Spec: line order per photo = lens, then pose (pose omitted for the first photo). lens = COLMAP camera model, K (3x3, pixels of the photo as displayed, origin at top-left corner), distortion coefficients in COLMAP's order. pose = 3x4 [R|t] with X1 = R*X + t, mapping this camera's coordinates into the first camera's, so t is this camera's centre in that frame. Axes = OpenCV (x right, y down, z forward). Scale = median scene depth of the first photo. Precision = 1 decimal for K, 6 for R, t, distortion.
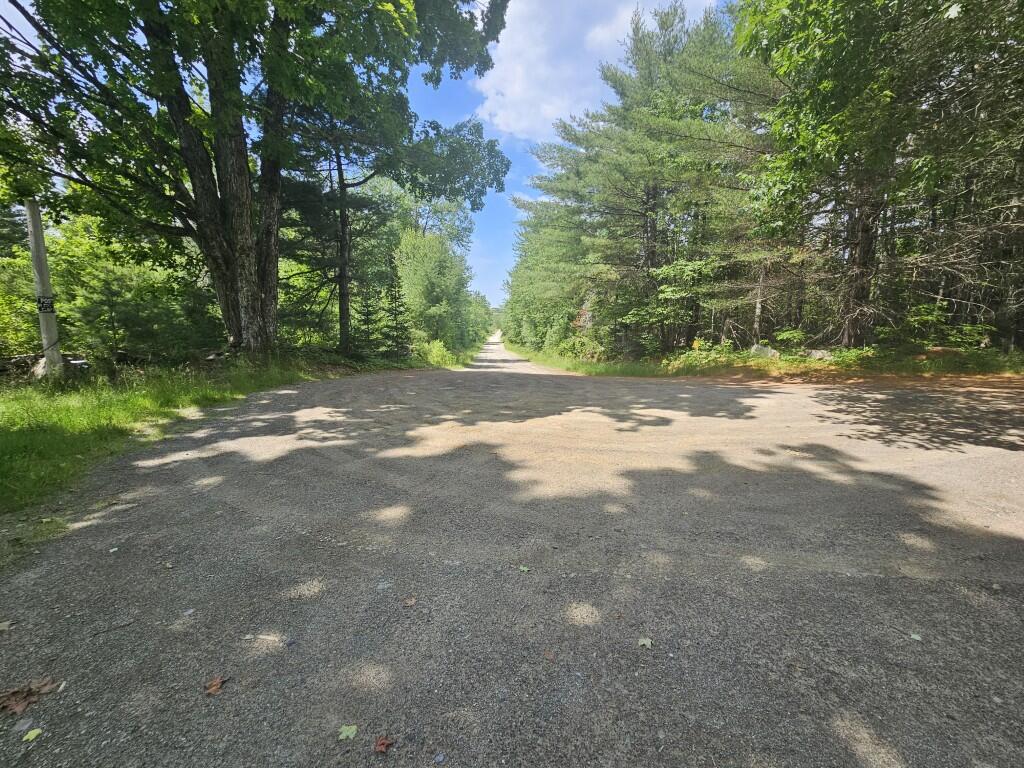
lens RADIAL K [[421.7, 0, 505.0], [0, 421.7, 386.5], [0, 0, 1]] dist [-0.001288, -0.000161]
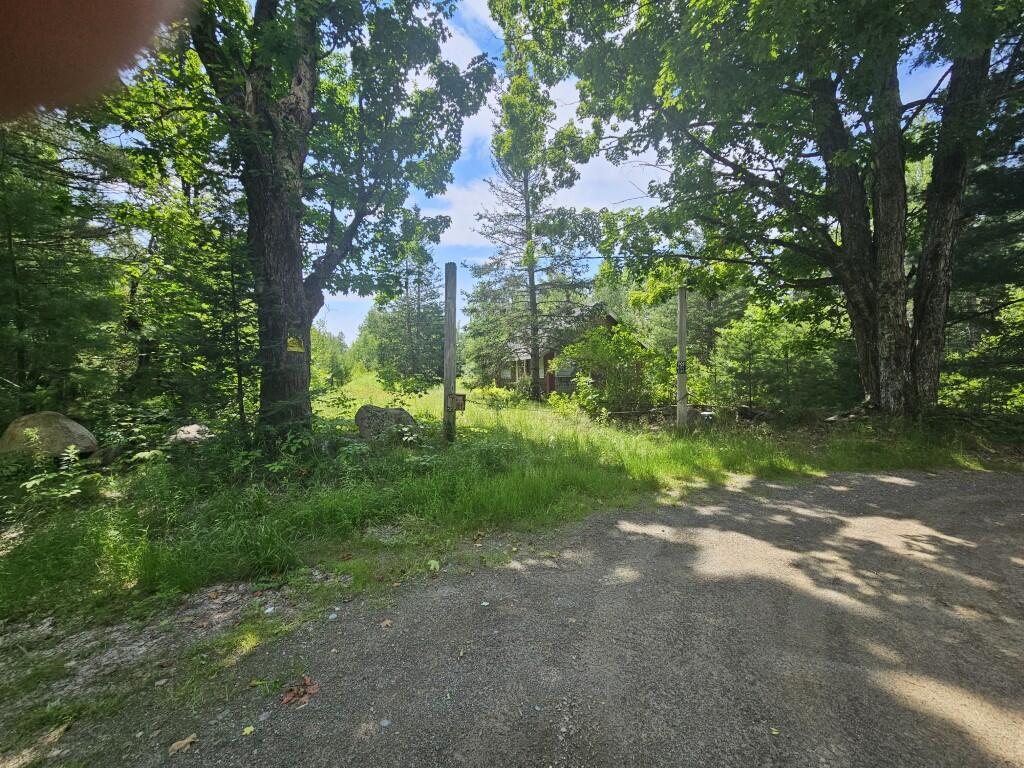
lens RADIAL K [[421.7, 0, 512.1], [0, 421.7, 385.5], [0, 0, 1]] dist [-0.001288, -0.000161]
pose [[0.177742, 0.013848, -0.983980, 0.021746], [-0.130462, 0.991407, -0.009613, -0.024955], [0.975391, 0.130081, 0.178021, 0.116399]]
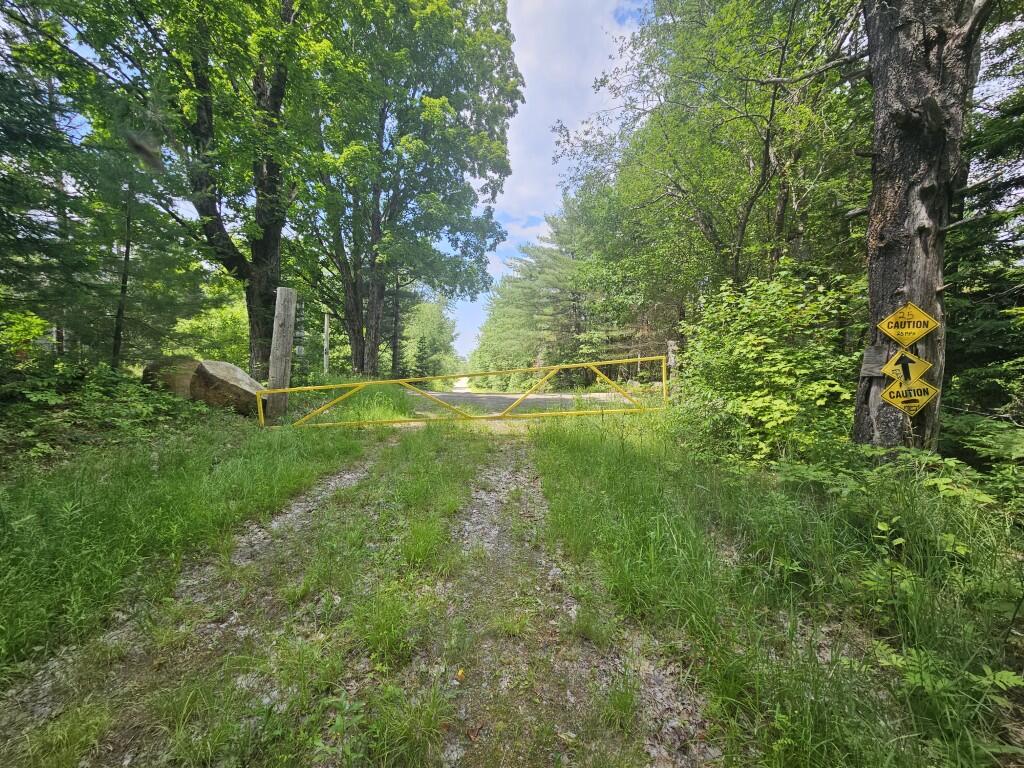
lens RADIAL K [[421.7, 0, 514.2], [0, 421.7, 381.6], [0, 0, 1]] dist [-0.001288, -0.000161]
pose [[0.993821, 0.016660, 0.109740, -0.070807], [-0.002734, 0.992046, -0.125843, 0.114257], [-0.110963, 0.124765, 0.985962, -0.595359]]
